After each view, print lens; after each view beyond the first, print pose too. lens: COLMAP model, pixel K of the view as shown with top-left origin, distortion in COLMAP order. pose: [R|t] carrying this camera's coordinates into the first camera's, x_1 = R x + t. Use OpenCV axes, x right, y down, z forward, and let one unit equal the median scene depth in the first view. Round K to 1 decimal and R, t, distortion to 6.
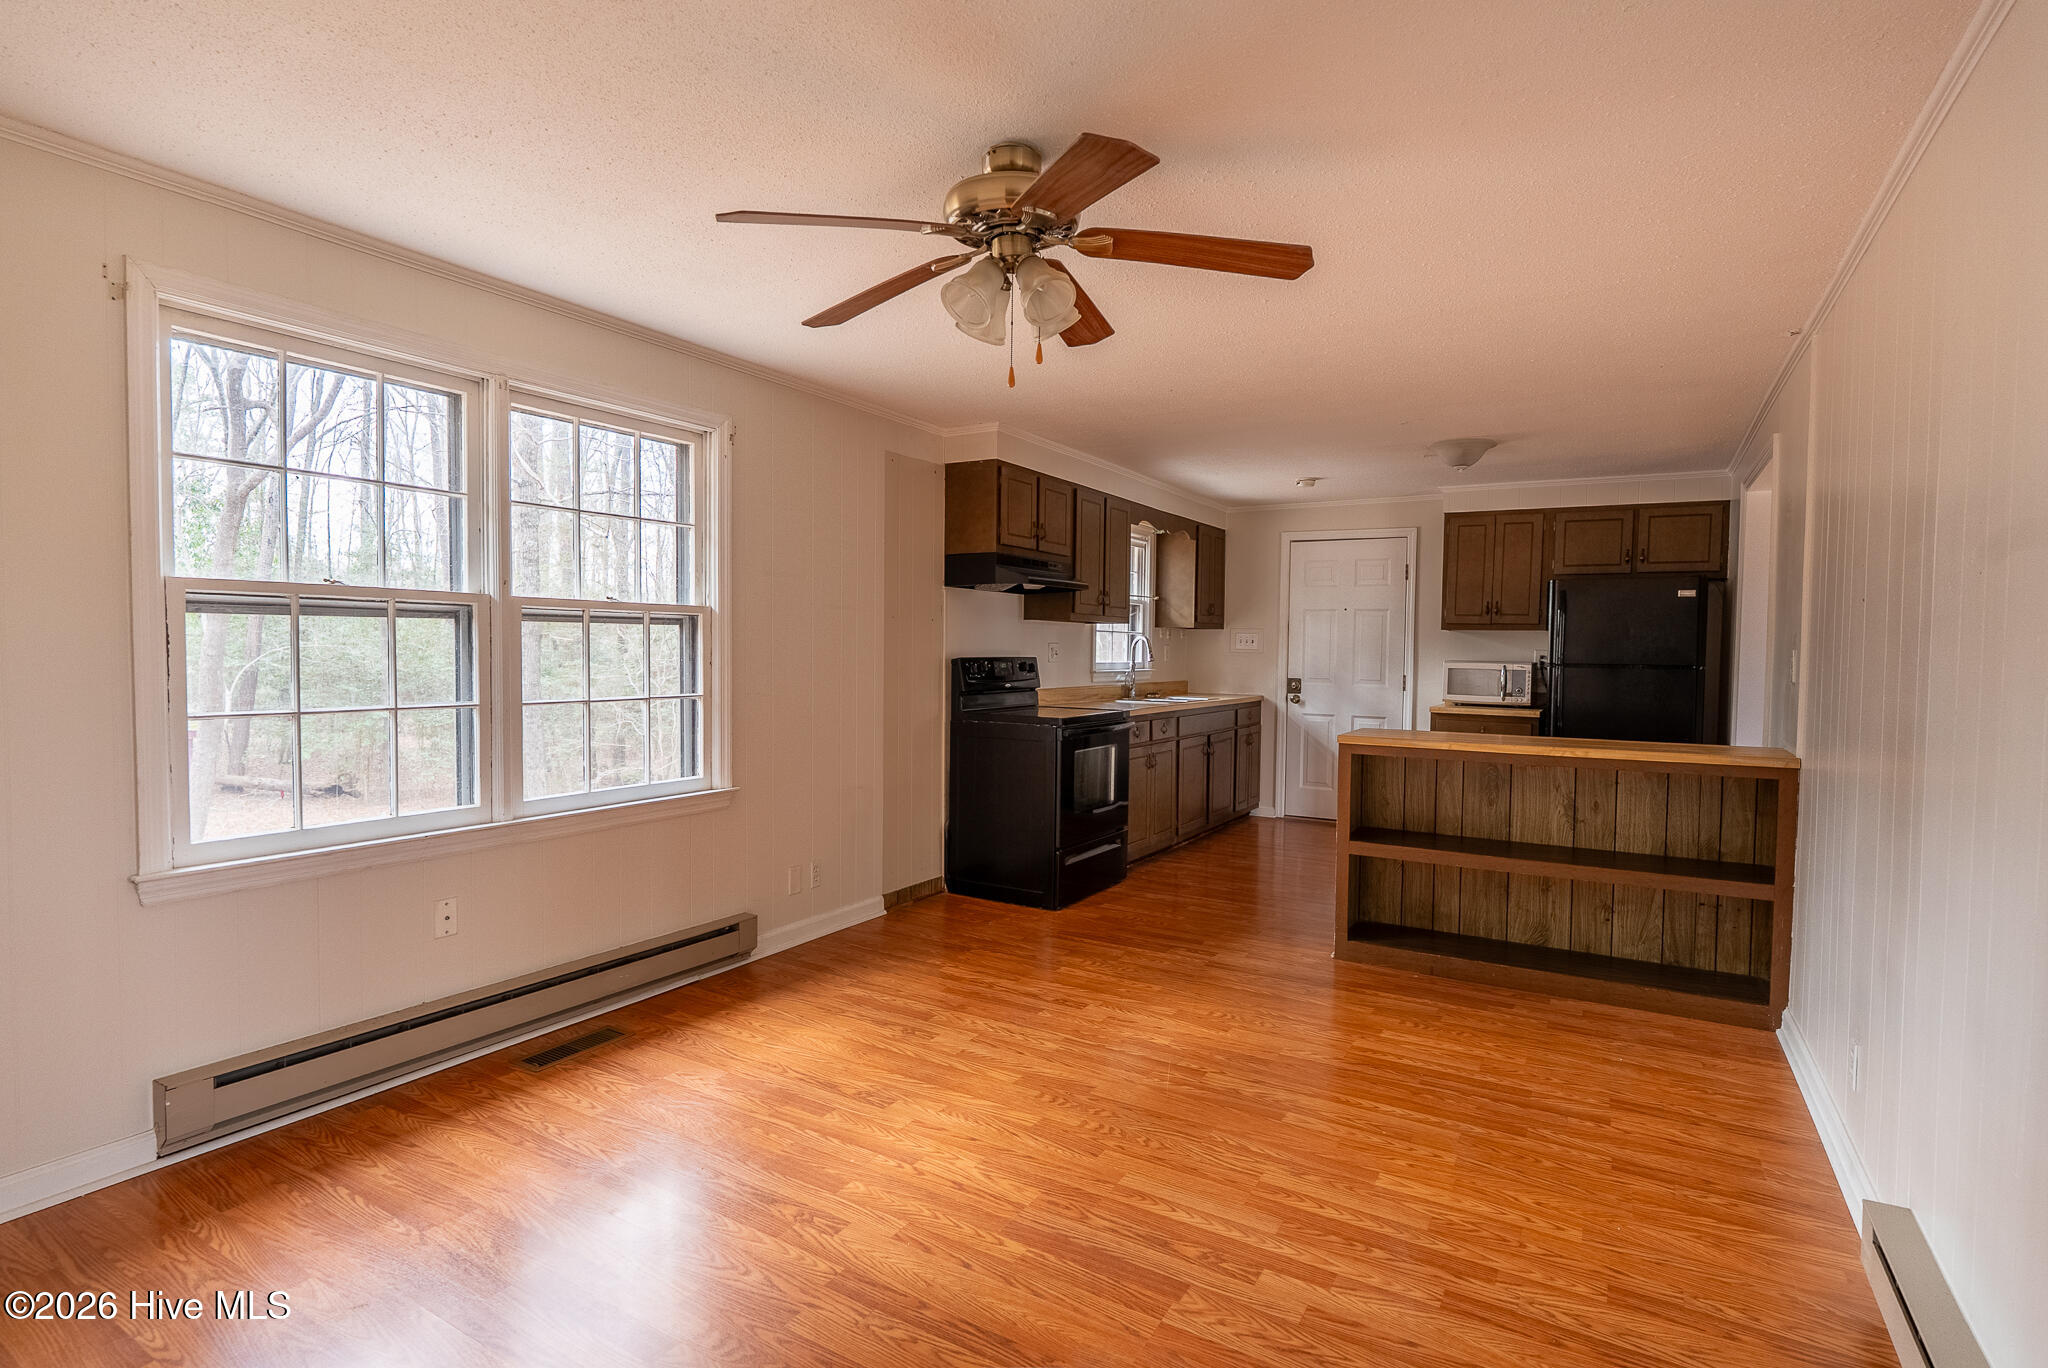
lens RADIAL K [[1019.3, 0, 1024.0], [0, 1019.3, 684.0], [0, 0, 1]] dist [0.000018, 0.000029]
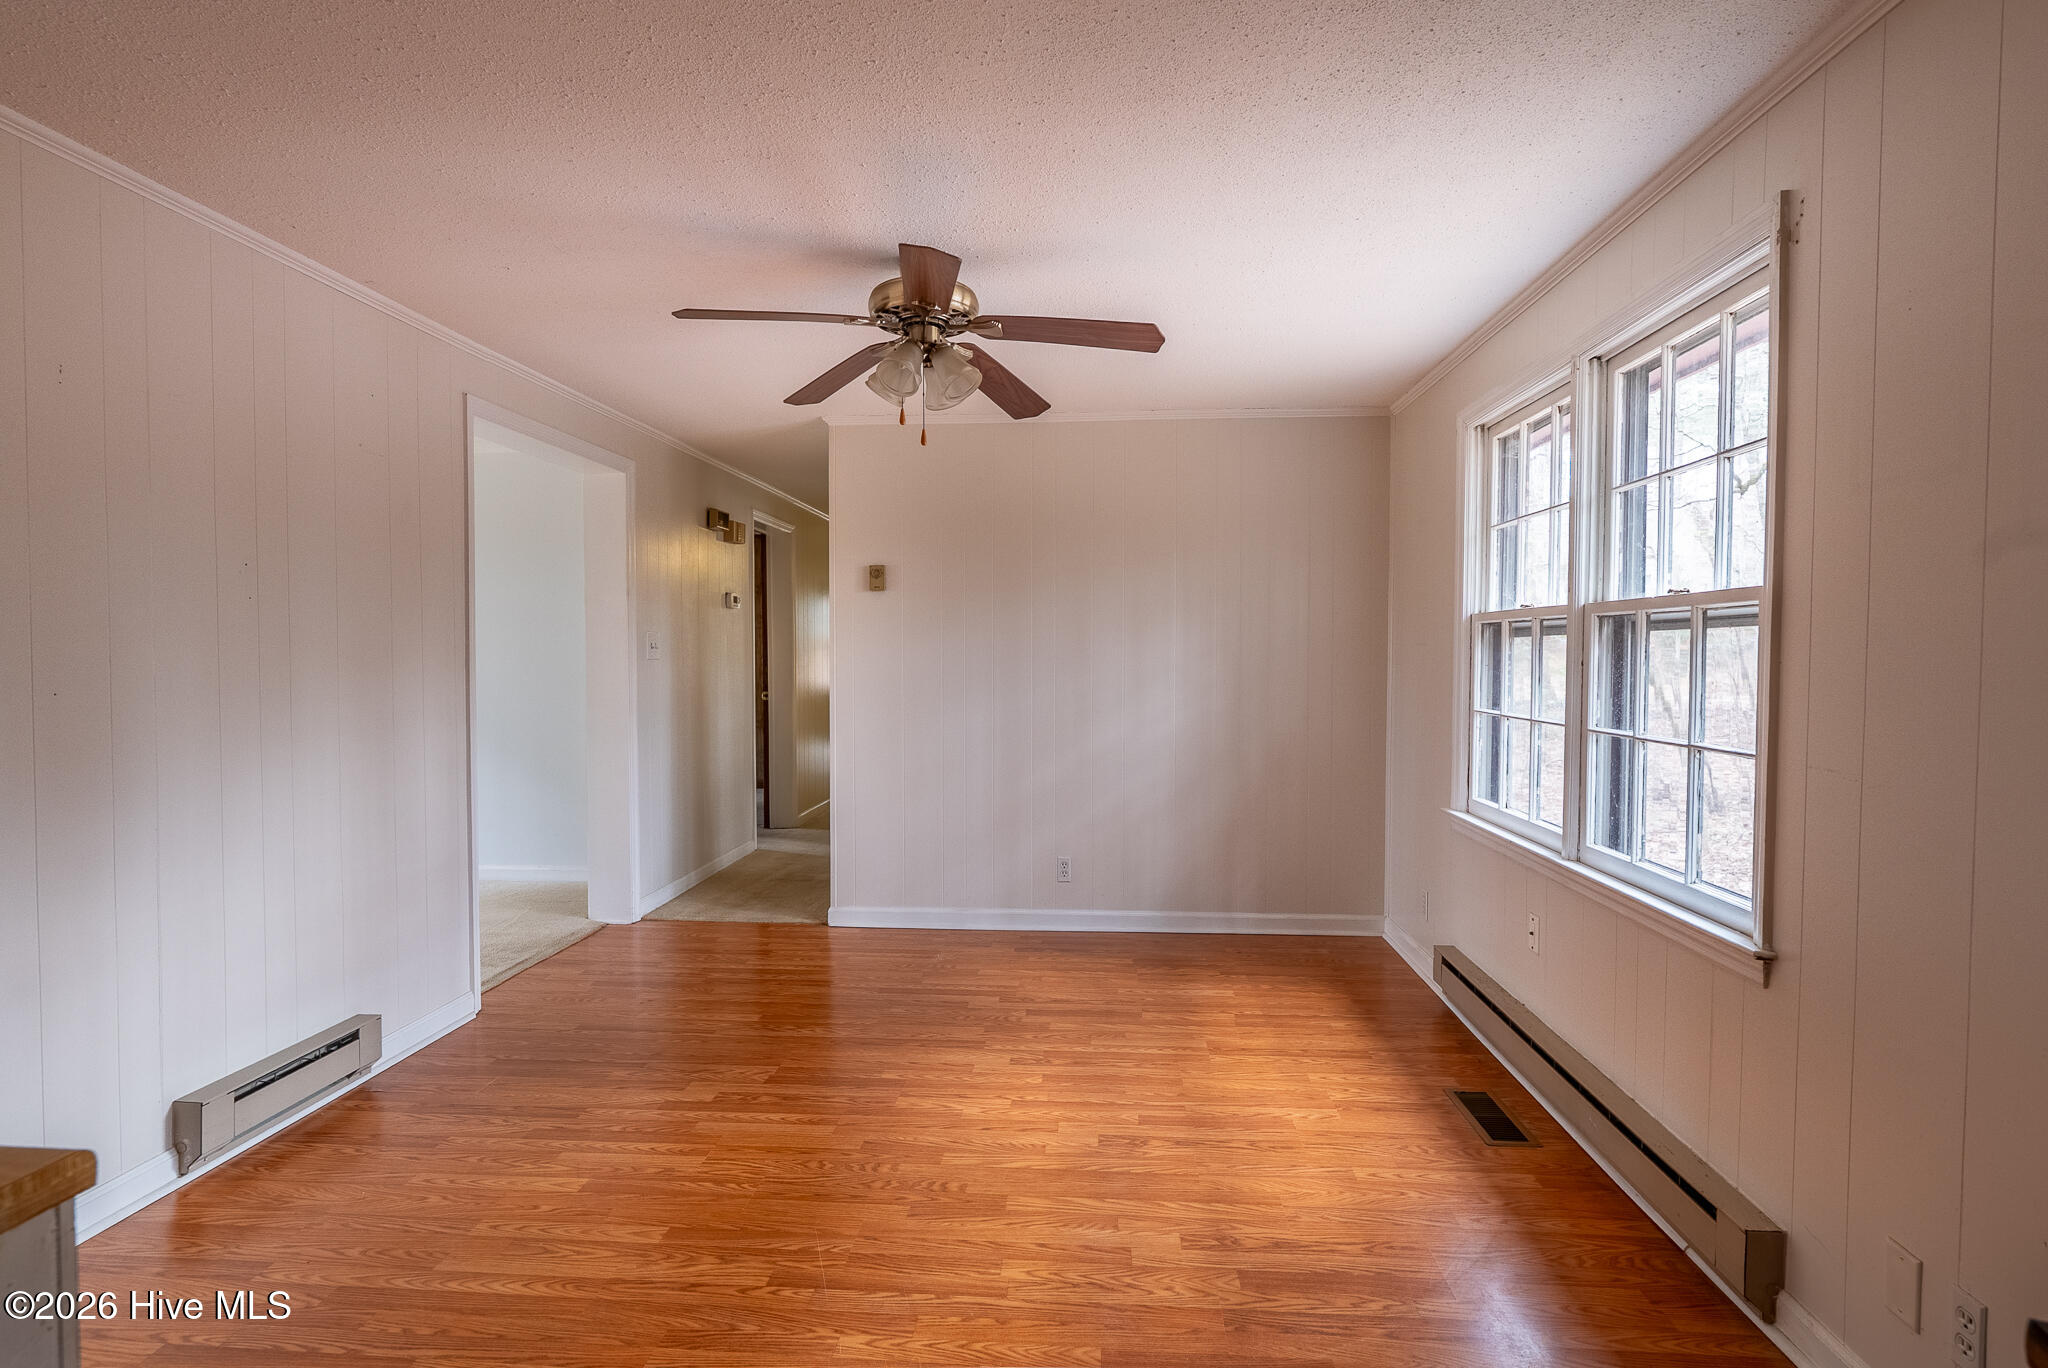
lens RADIAL K [[1092.1, 0, 1026.2], [0, 1092.1, 648.2], [0, 0, 1]] dist [0.000747, 0.000160]
pose [[-0.899575, -0.016252, -0.436465, 0.371893], [-0.029390, 0.999295, 0.023365, -0.063298], [0.435777, 0.033846, -0.899418, 1.831600]]
